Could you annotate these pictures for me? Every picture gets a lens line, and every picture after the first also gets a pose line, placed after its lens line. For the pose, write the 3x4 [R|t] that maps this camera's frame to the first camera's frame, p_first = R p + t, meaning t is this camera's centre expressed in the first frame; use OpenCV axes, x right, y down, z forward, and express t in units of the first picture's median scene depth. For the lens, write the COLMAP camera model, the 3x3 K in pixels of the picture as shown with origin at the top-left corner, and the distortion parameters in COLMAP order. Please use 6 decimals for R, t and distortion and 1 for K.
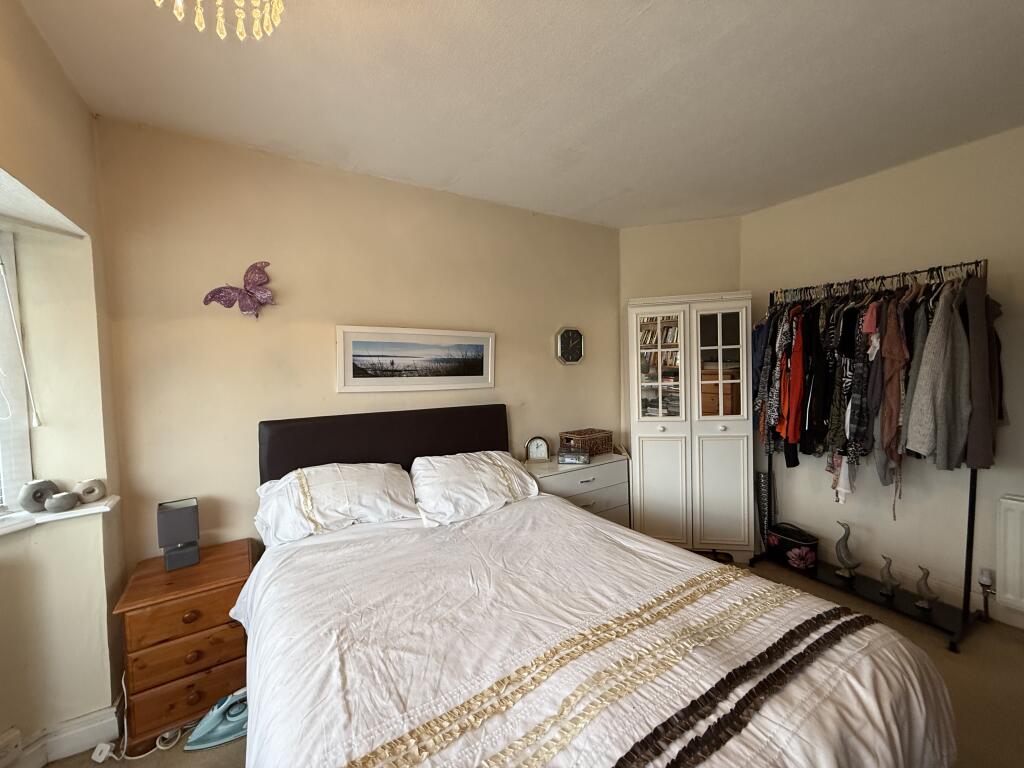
lens RADIAL K [[405.5, 0, 512.0], [0, 405.5, 384.0], [0, 0, 1]] dist [0.000162, 0.000112]
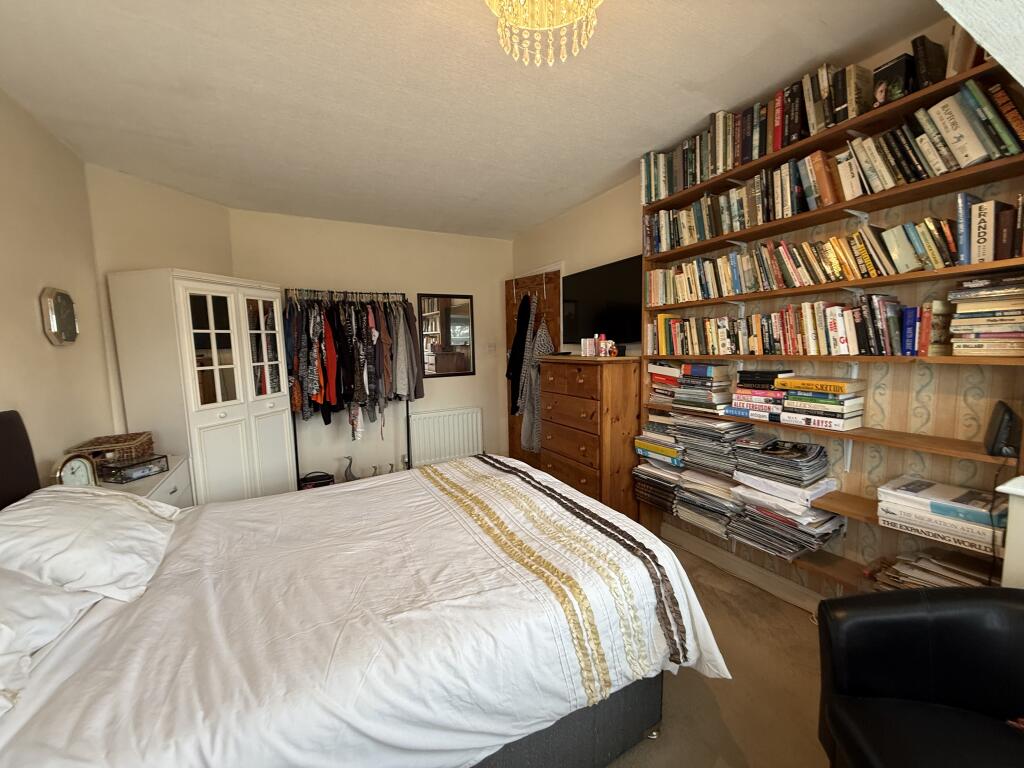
lens RADIAL K [[405.5, 0, 512.0], [0, 405.5, 384.0], [0, 0, 1]] dist [0.000162, 0.000112]
pose [[0.059480, -0.069180, 0.995829, -0.543757], [0.071436, 0.995333, 0.064878, 0.026356], [-0.995670, 0.067279, 0.064144, 0.276066]]
